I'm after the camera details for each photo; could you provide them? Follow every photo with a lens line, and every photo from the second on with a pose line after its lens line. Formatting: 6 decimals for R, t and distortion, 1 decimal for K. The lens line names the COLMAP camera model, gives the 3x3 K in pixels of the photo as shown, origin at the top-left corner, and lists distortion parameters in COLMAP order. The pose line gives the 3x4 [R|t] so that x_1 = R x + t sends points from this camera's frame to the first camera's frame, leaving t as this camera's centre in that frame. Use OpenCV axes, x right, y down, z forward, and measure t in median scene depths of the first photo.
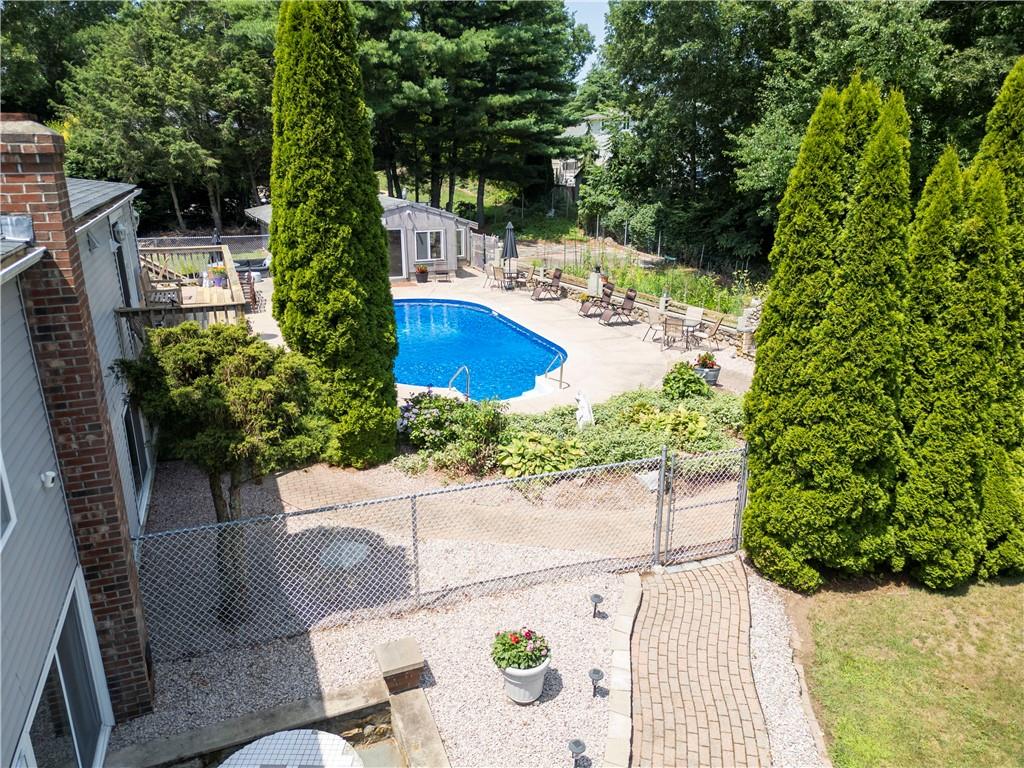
lens RADIAL K [[720.6, 0, 509.5], [0, 720.6, 386.0], [0, 0, 1]] dist [0.082146, -0.089896]
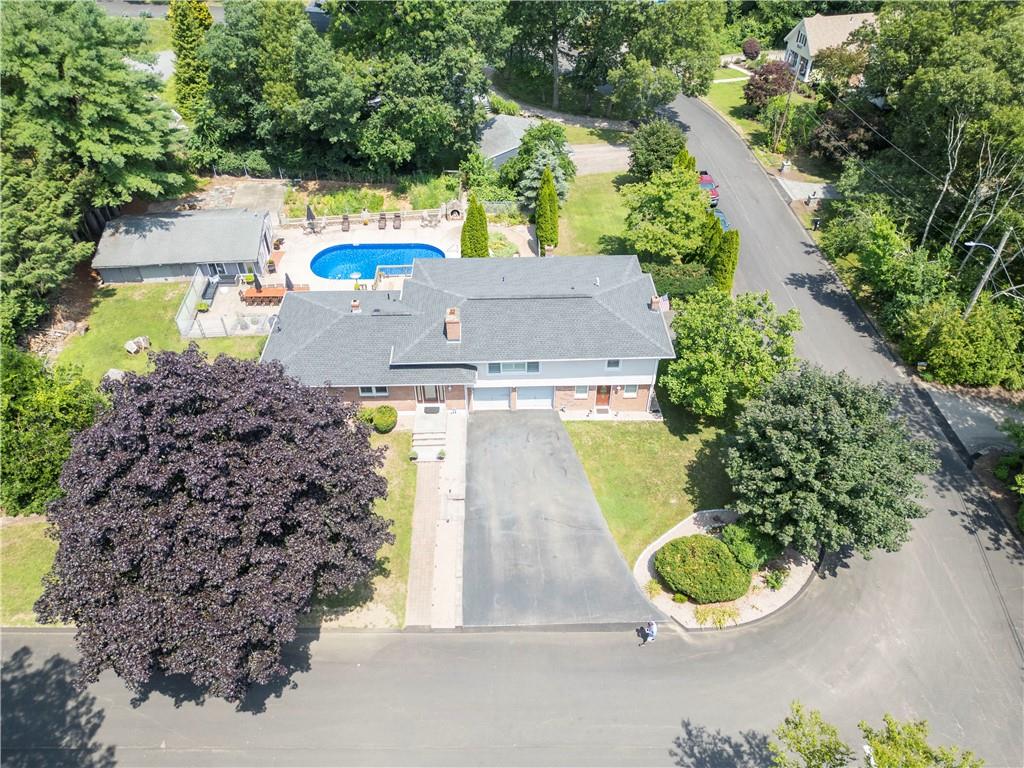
lens RADIAL K [[720.6, 0, 509.5], [0, 720.6, 386.0], [0, 0, 1]] dist [0.082146, -0.089896]
pose [[0.353403, -0.621716, 0.698982, -1.961227], [0.294042, 0.783153, 0.547915, -0.970228], [-0.888057, 0.011895, 0.459580, -0.650661]]
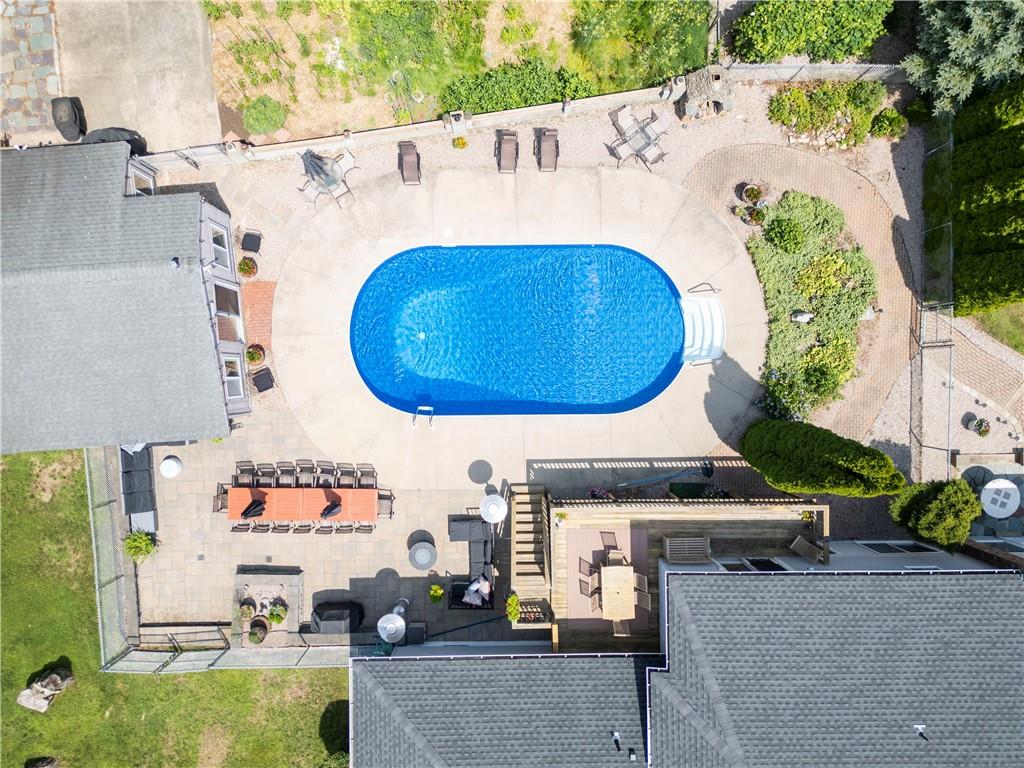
lens RADIAL K [[720.6, 0, 509.5], [0, 720.6, 386.0], [0, 0, 1]] dist [0.082146, -0.089896]
pose [[0.361305, -0.932379, -0.011298, -0.160642], [0.284986, 0.098882, 0.953418, -1.011215], [-0.887829, -0.347695, 0.301442, 0.582335]]
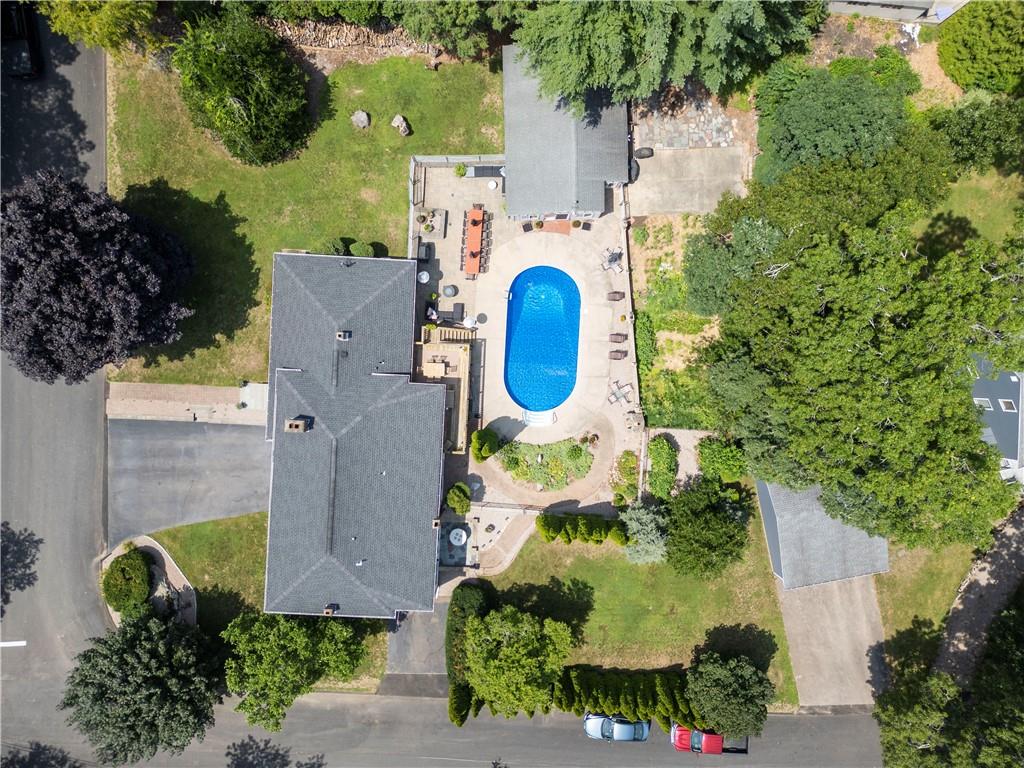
lens RADIAL K [[720.6, 0, 509.5], [0, 720.6, 386.0], [0, 0, 1]] dist [0.082146, -0.089896]
pose [[0.908065, 0.418801, 0.004833, -0.138483], [-0.124644, 0.259207, 0.957745, -2.218654], [0.399852, -0.870297, 0.287578, 0.062465]]
